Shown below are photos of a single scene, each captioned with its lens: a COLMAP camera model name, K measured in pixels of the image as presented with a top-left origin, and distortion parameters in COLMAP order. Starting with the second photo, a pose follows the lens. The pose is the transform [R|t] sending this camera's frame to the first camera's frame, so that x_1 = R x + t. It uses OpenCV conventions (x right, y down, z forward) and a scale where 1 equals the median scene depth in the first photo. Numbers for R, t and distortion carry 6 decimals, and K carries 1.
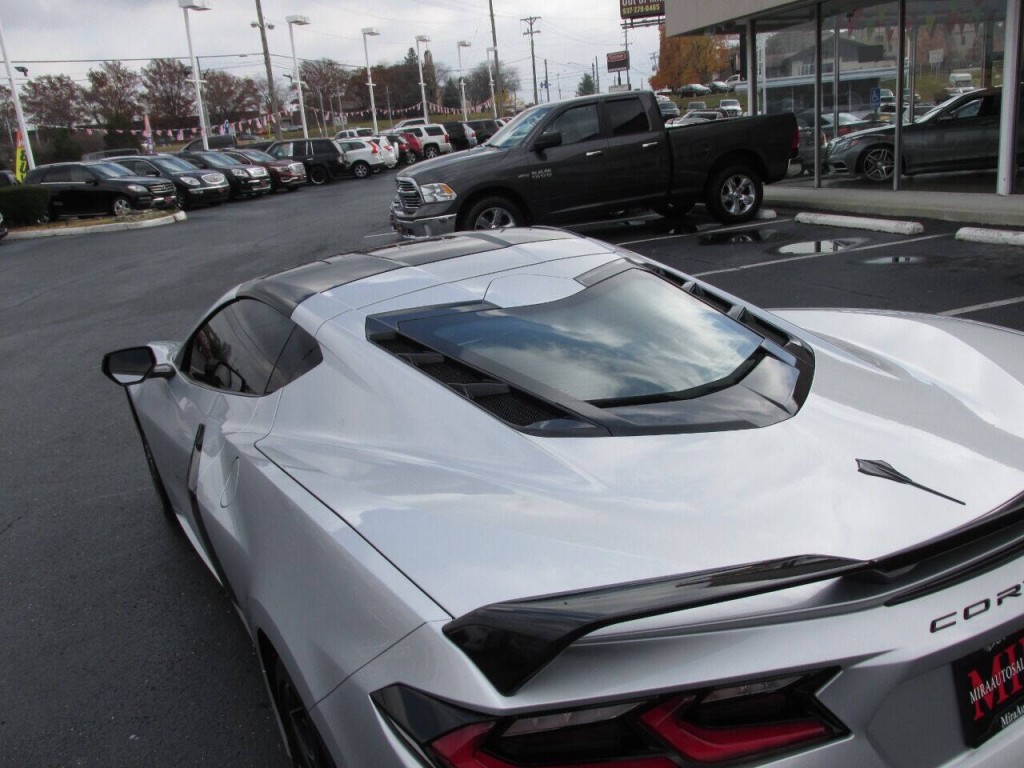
lens RADIAL K [[851.3, 0, 517.3], [0, 851.3, 385.6], [0, 0, 1]] dist [-0.036509, 0.012623]
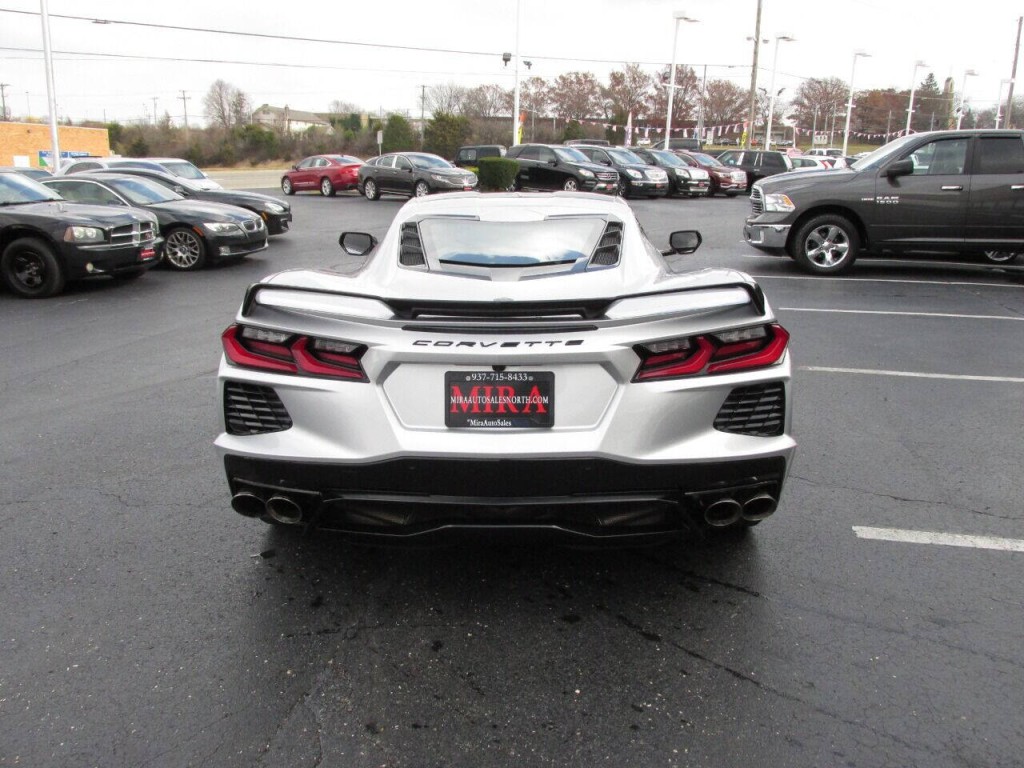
lens RADIAL K [[851.3, 0, 518.7], [0, 851.3, 385.4], [0, 0, 1]] dist [-0.036509, 0.012623]
pose [[0.848307, 0.240672, -0.471649, 0.075318], [-0.247291, 0.967700, 0.049018, 0.009827], [0.468212, 0.075052, 0.880423, -0.030720]]
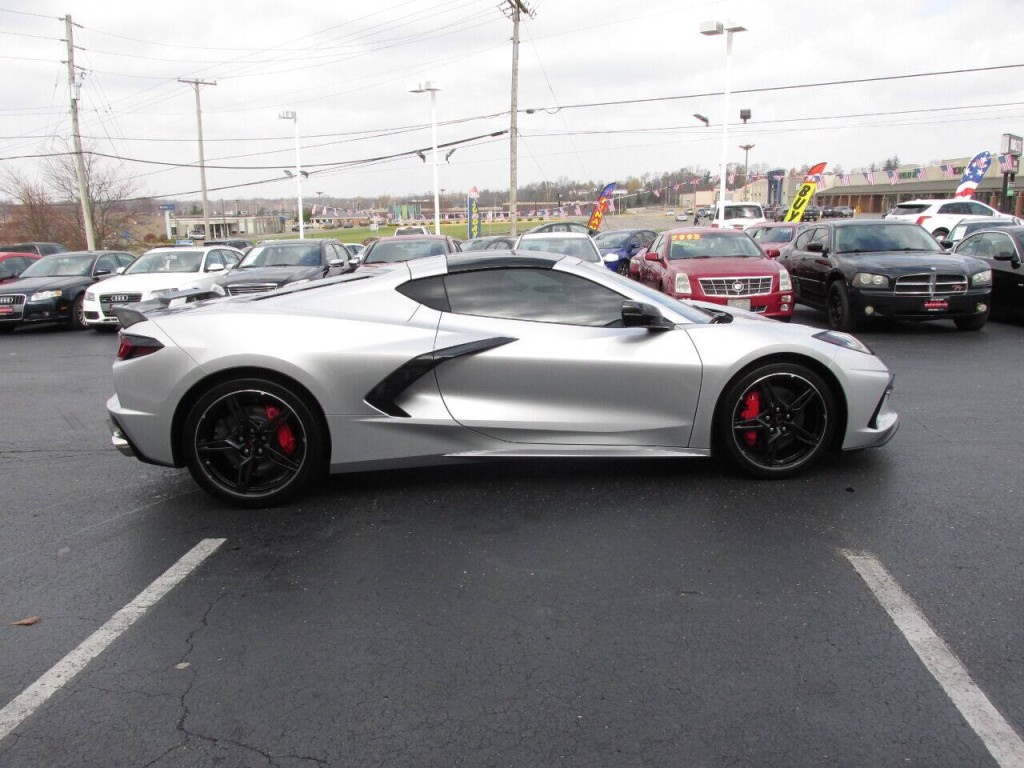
lens RADIAL K [[851.3, 0, 521.7], [0, 851.3, 390.2], [0, 0, 1]] dist [-0.036509, 0.012623]
pose [[-0.393656, 0.293547, -0.871129, 0.163977], [-0.206382, 0.895230, 0.394931, -0.068269], [0.895791, 0.335252, -0.291829, 0.185174]]
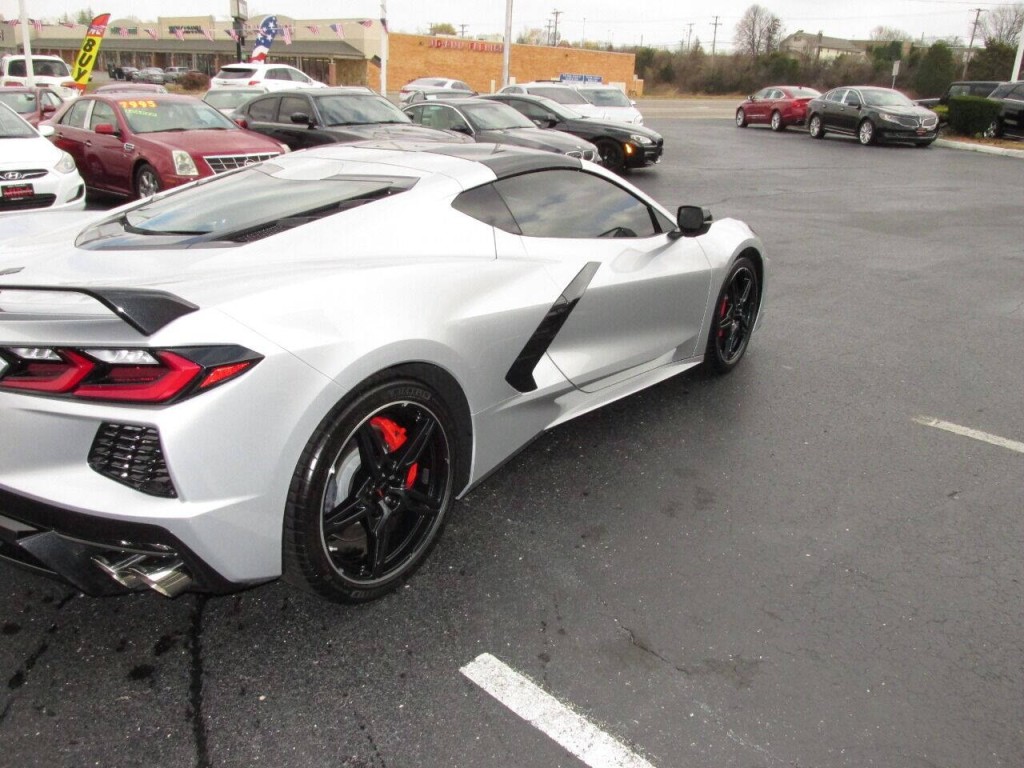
lens RADIAL K [[851.3, 0, 517.7], [0, 851.3, 387.7], [0, 0, 1]] dist [-0.036509, 0.012623]
pose [[0.420527, 0.419019, -0.804724, 0.124162], [-0.338510, 0.895378, 0.289326, -0.027576], [0.841765, 0.150738, 0.518373, 0.057274]]
